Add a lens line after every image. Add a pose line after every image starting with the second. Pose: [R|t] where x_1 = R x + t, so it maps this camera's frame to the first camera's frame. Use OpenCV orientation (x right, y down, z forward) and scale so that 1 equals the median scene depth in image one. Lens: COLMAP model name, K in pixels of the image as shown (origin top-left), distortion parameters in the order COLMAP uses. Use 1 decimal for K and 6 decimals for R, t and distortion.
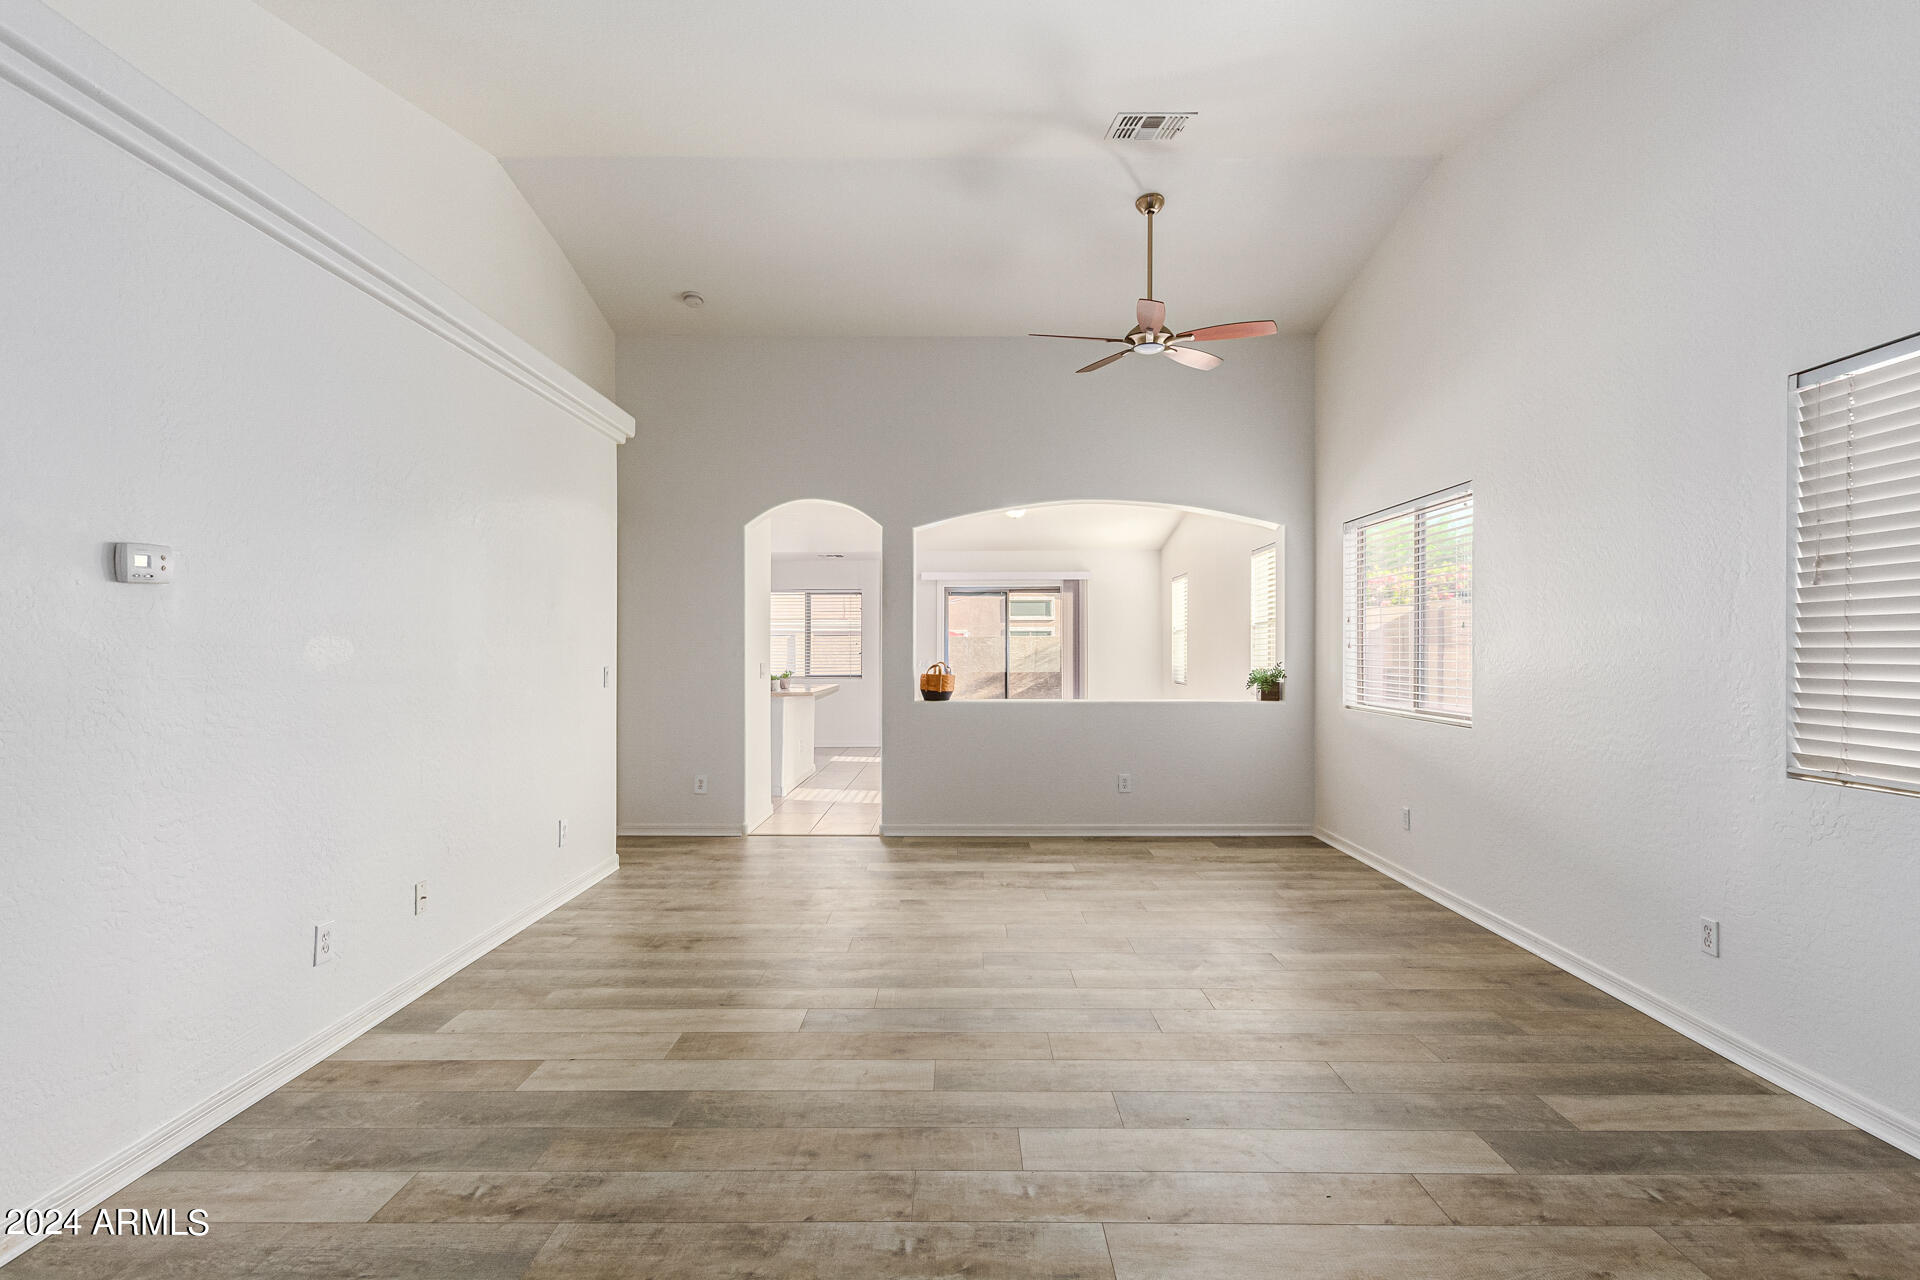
lens RADIAL K [[938.3, 0, 959.2], [0, 938.3, 648.8], [0, 0, 1]] dist [0.023461, -0.011744]
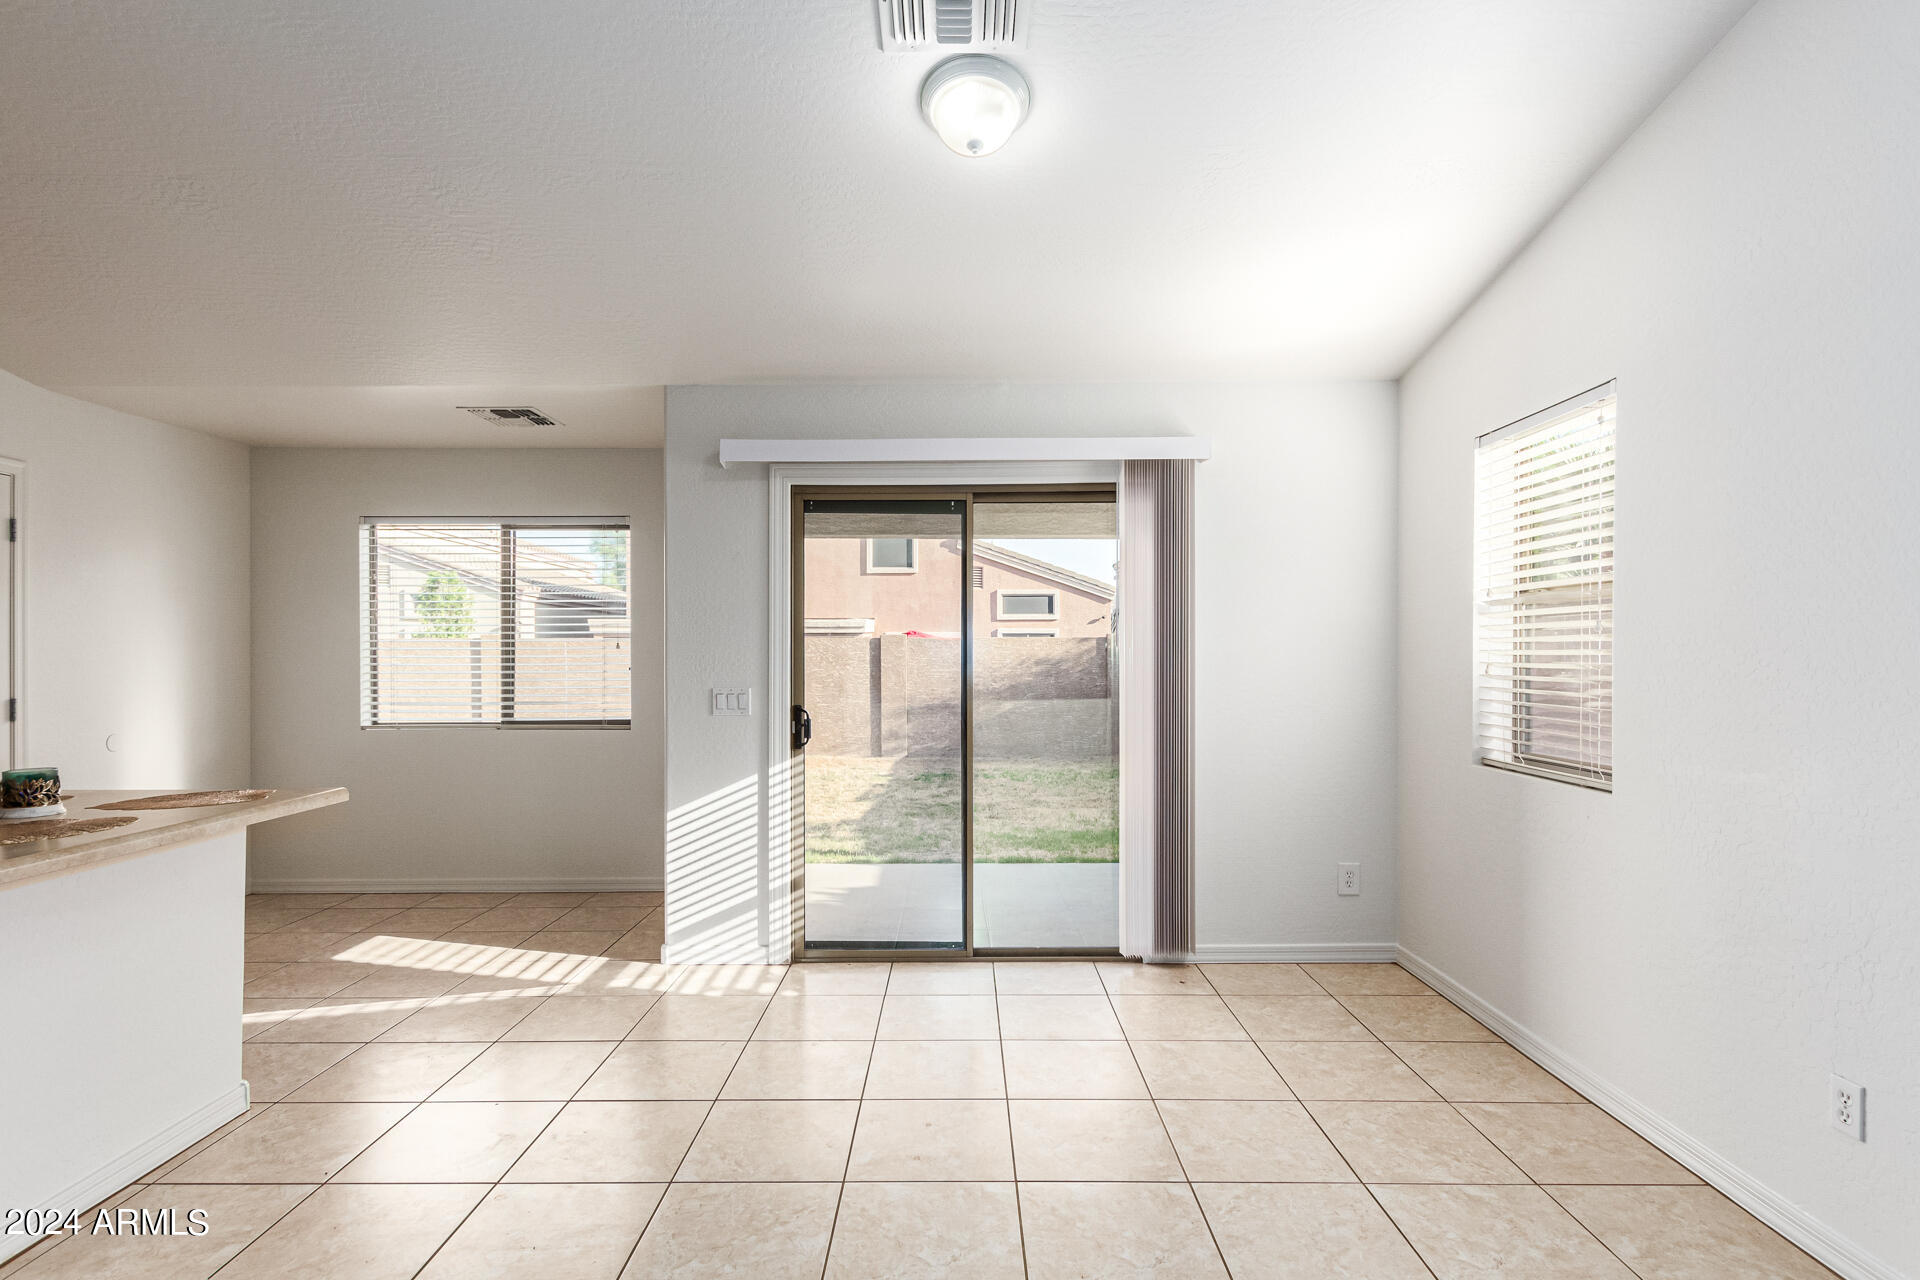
lens RADIAL K [[938.3, 0, 959.2], [0, 938.3, 648.8], [0, 0, 1]] dist [0.023461, -0.011744]
pose [[0.999996, 0.002531, 0.001425, 0.042818], [-0.002525, 0.999989, -0.004044, -0.002105], [-0.001436, 0.004040, 0.999991, 0.574950]]
